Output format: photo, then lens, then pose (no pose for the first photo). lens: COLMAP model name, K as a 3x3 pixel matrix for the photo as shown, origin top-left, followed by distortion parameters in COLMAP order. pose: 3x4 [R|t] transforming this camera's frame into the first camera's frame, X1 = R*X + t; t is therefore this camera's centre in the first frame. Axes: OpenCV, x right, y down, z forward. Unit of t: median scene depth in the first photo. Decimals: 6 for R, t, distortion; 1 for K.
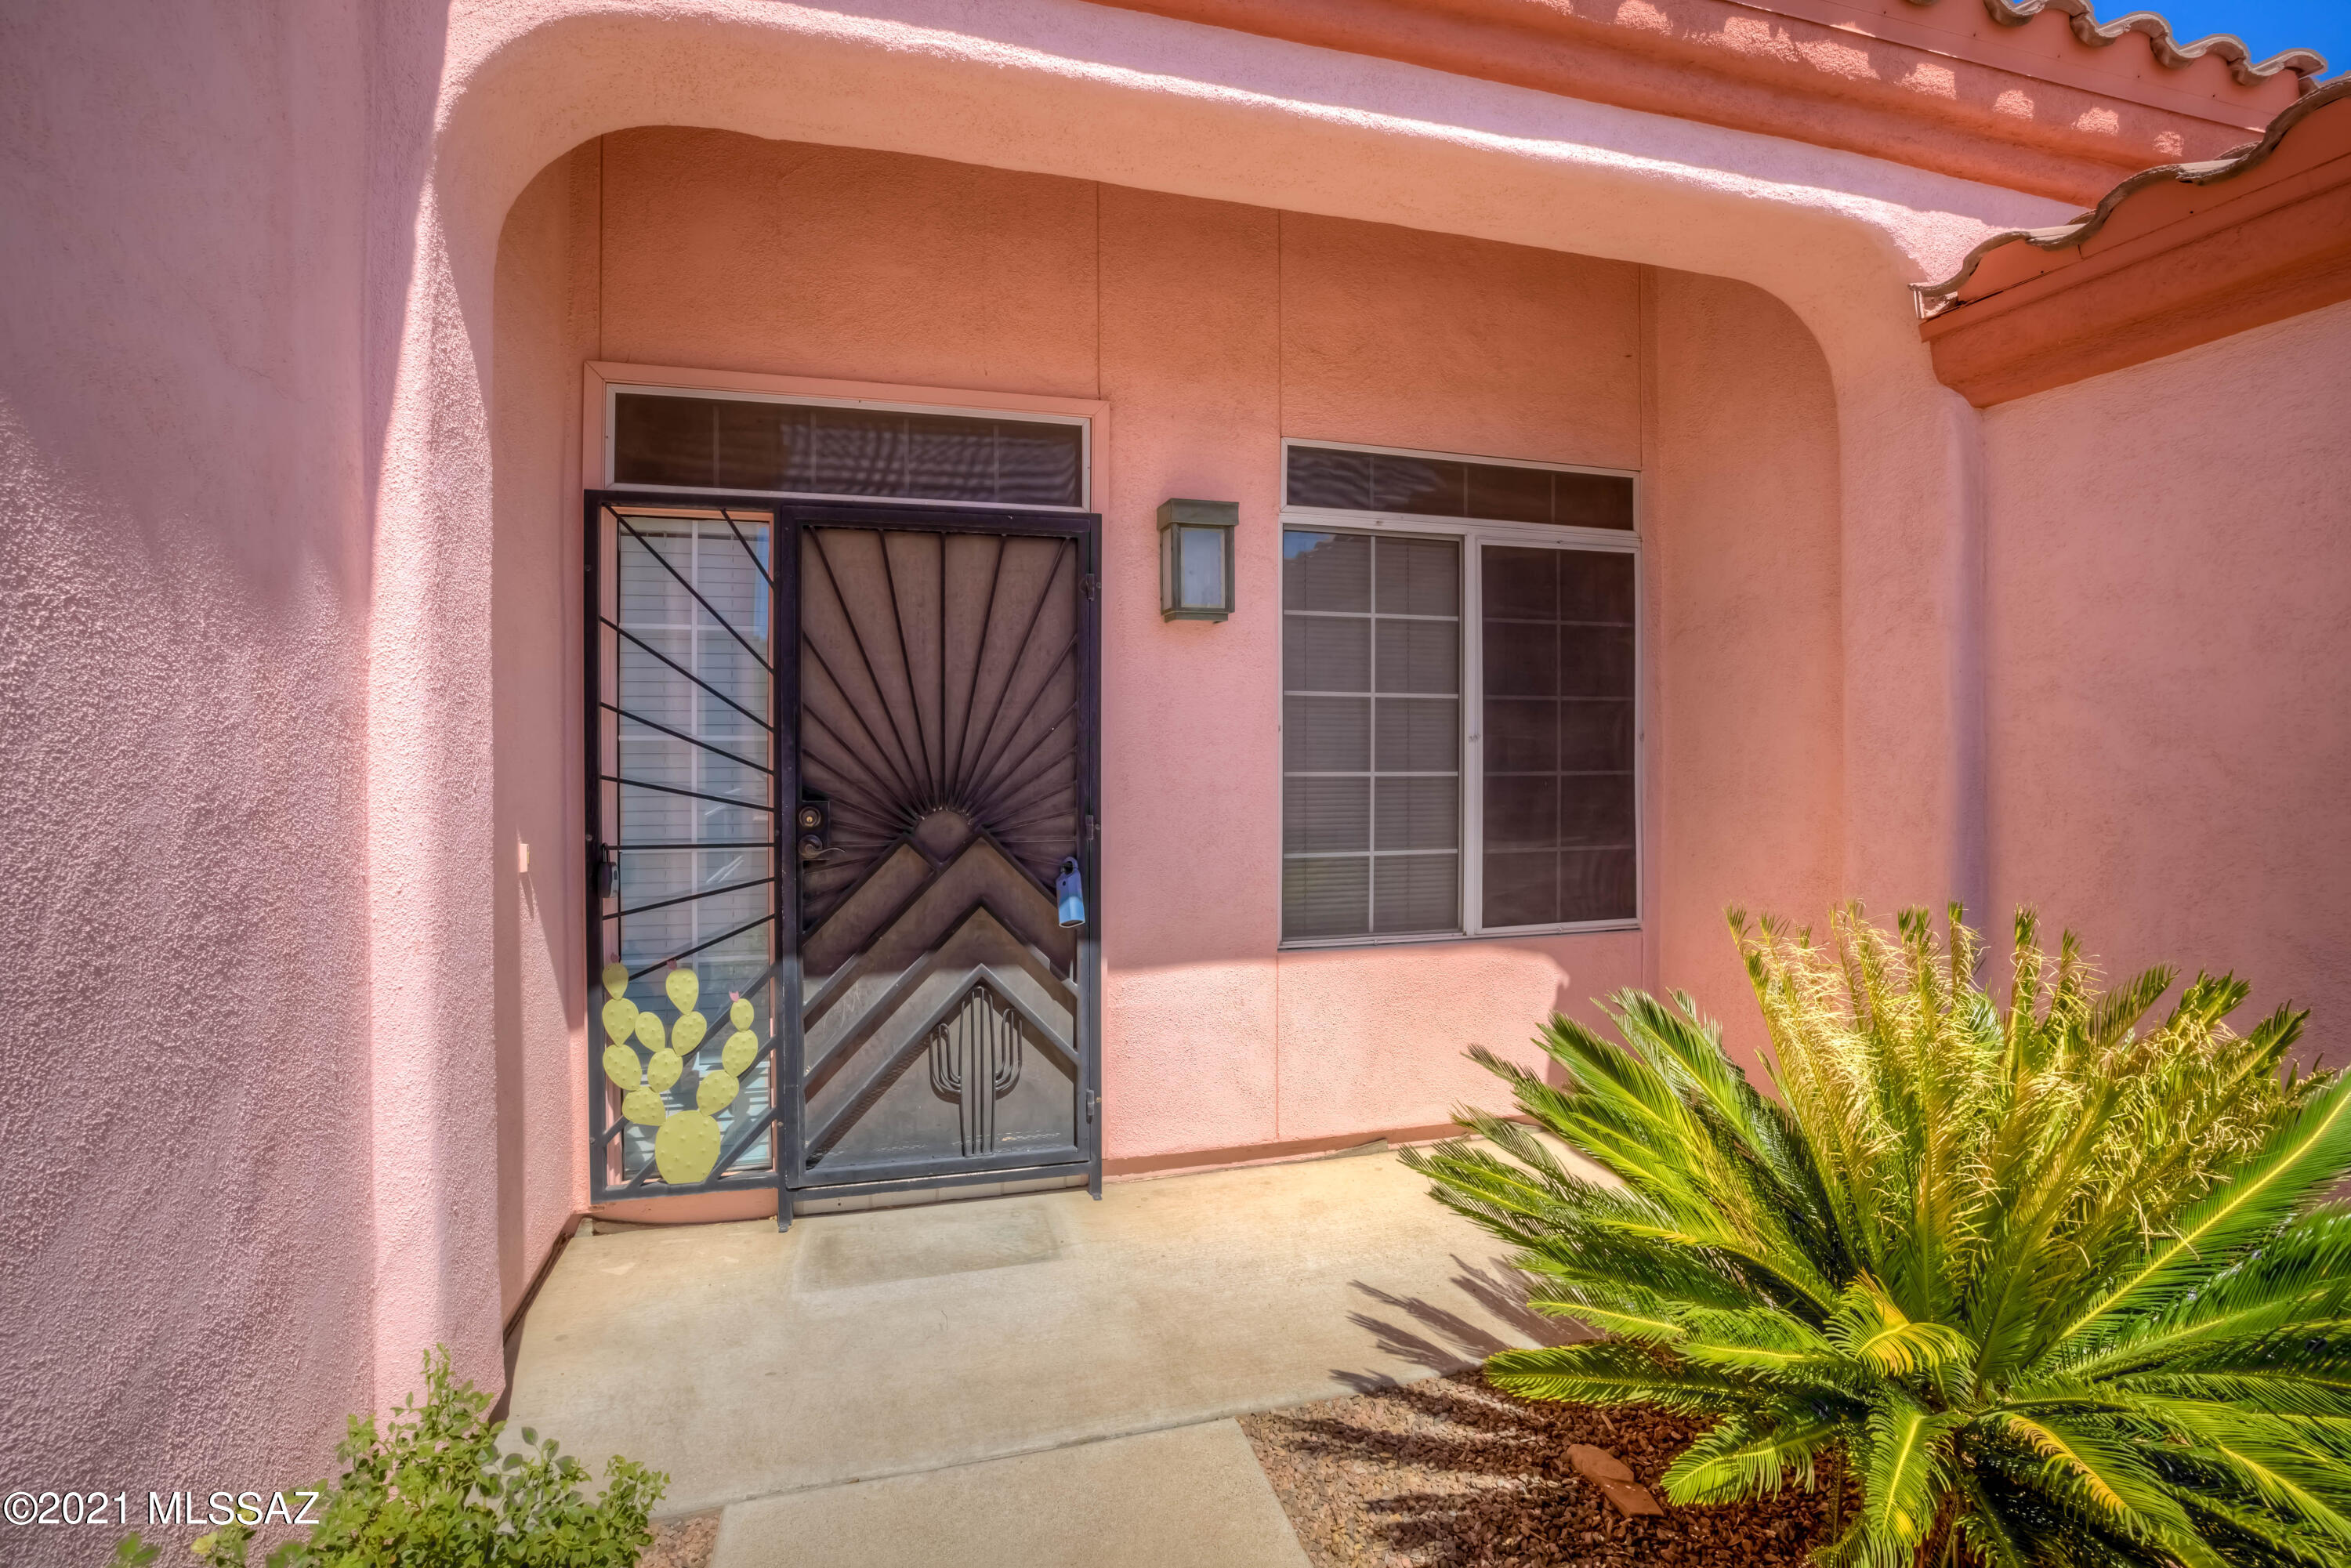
lens RADIAL K [[1052.4, 0, 1175.5], [0, 1052.4, 756.3], [0, 0, 1]] dist [-0.039589, 0.024752]
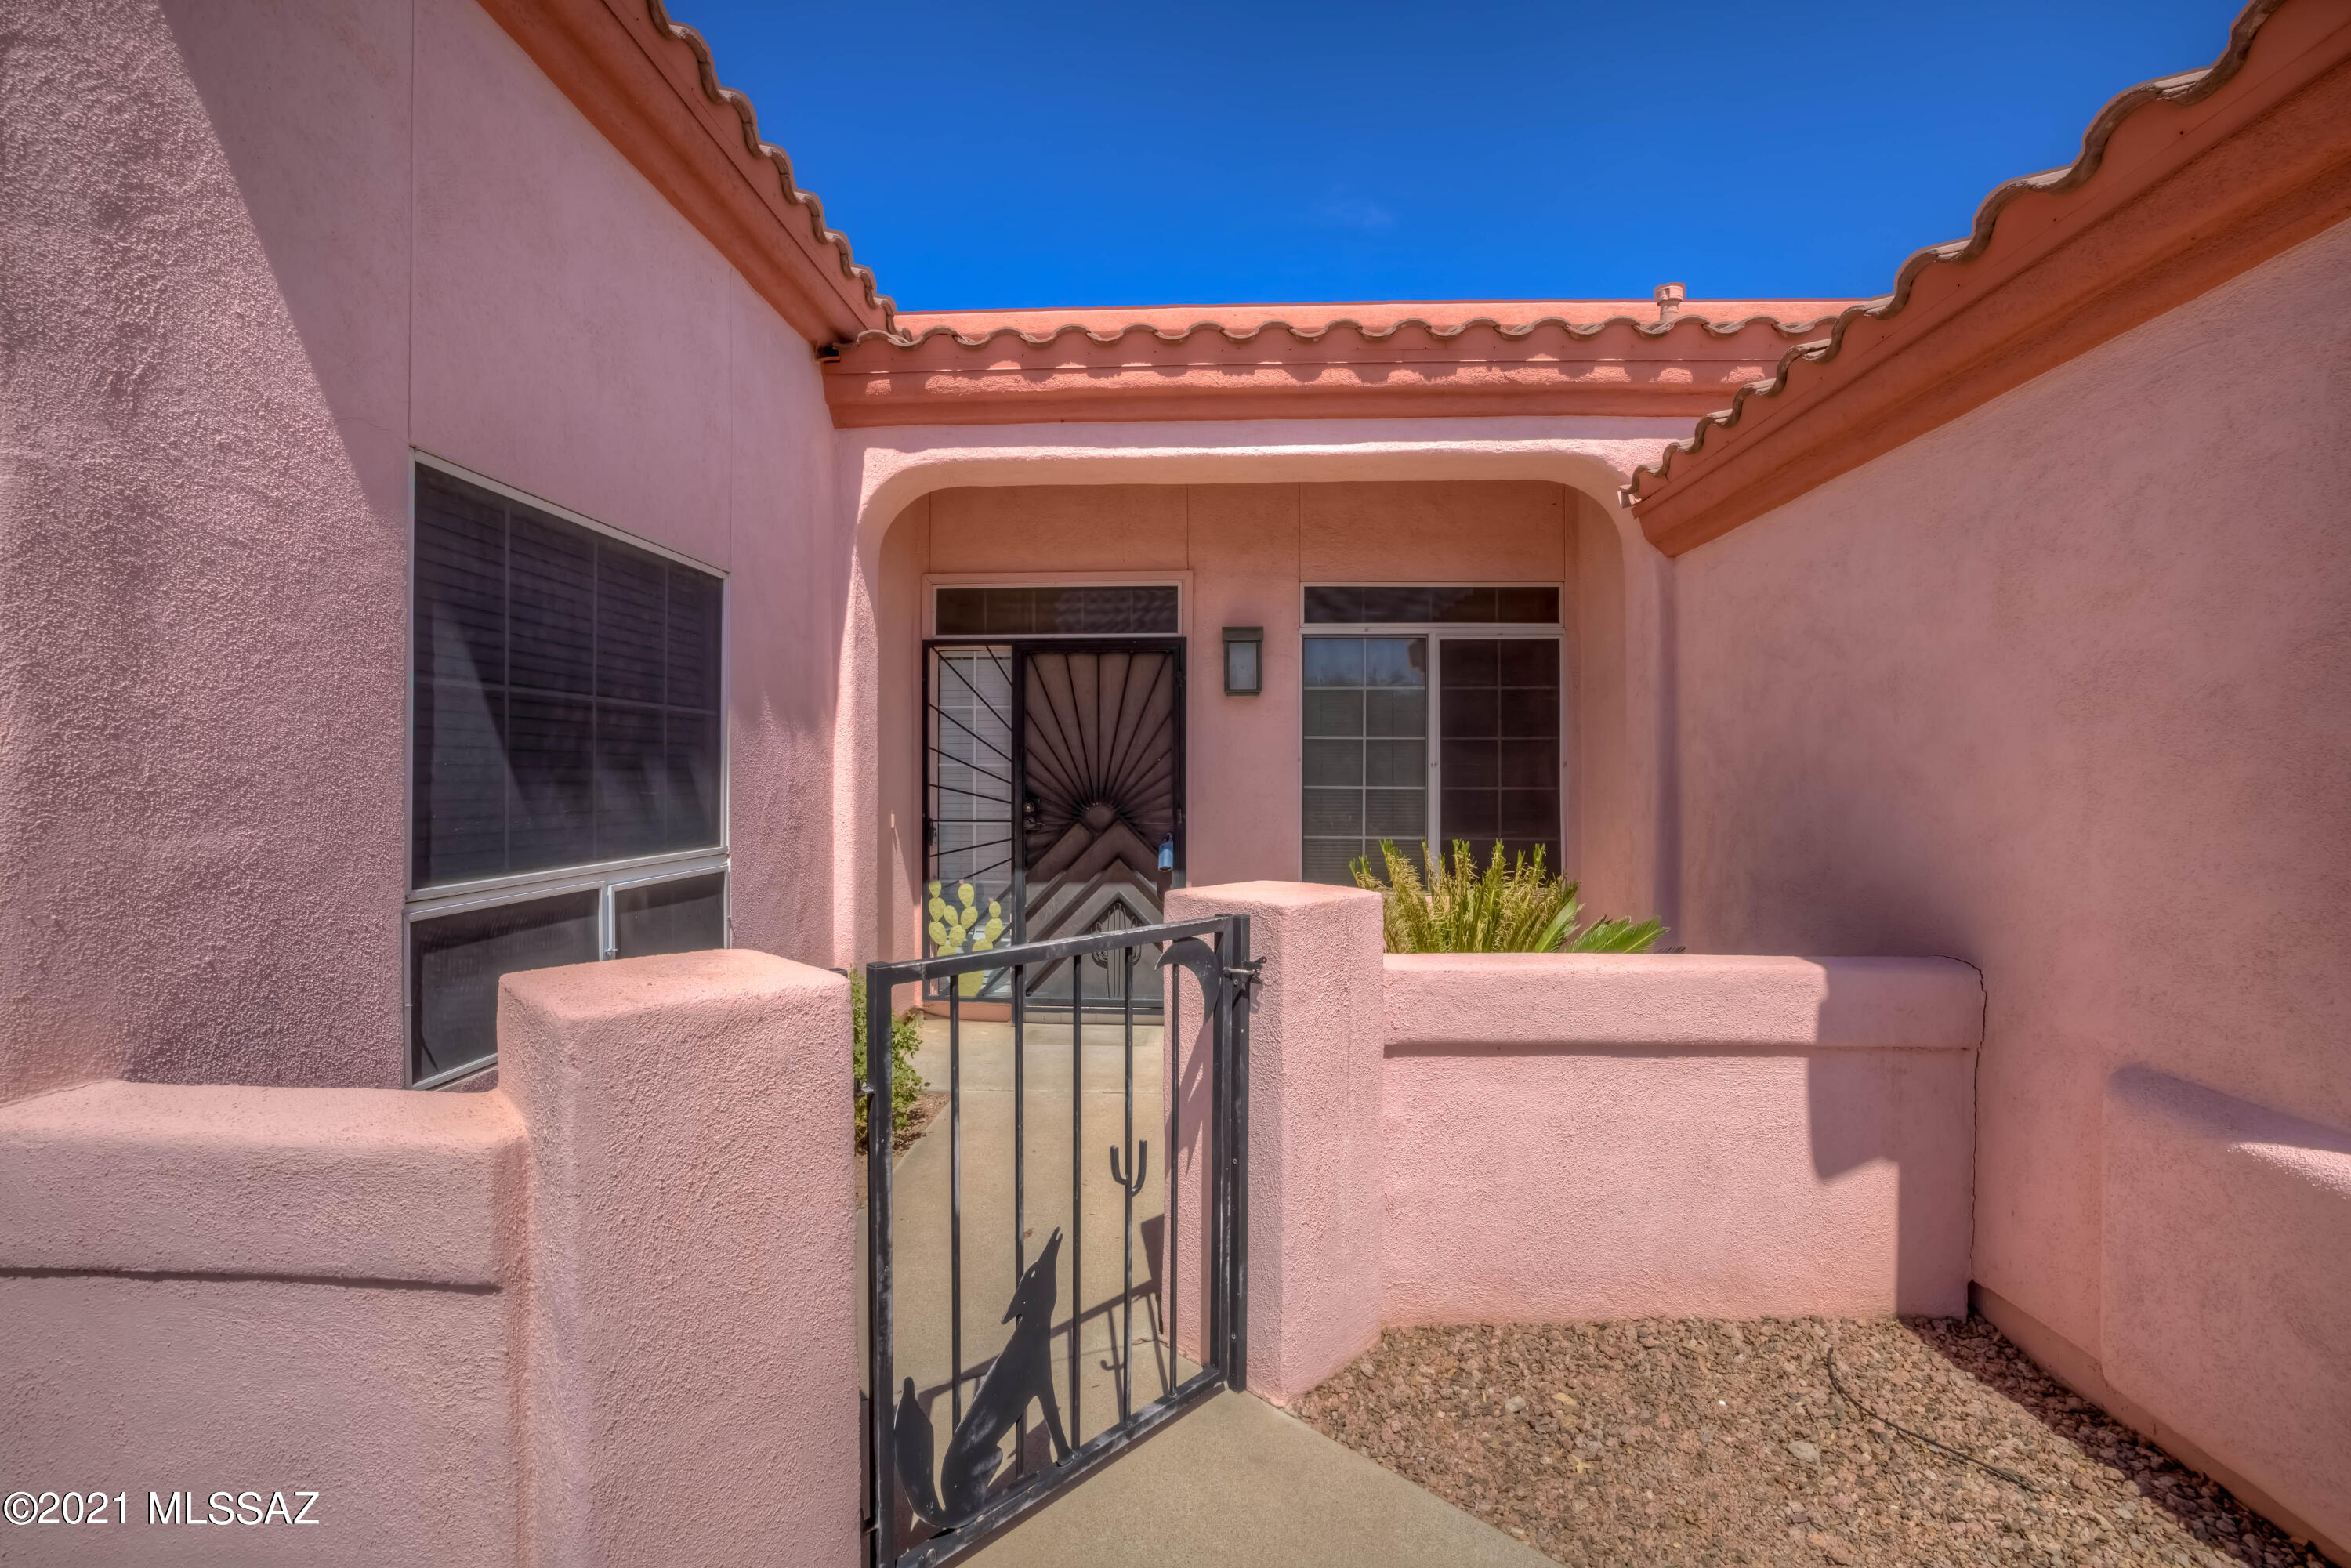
lens RADIAL K [[1019.0, 0, 1175.5], [0, 1019.0, 784.0], [0, 0, 1]] dist [0.010412, 0.001022]
pose [[0.949520, 0.003243, -0.313689, 0.468209], [-0.005536, 0.999964, -0.006419, 0.026751], [0.313657, 0.007831, 0.949504, -0.648418]]
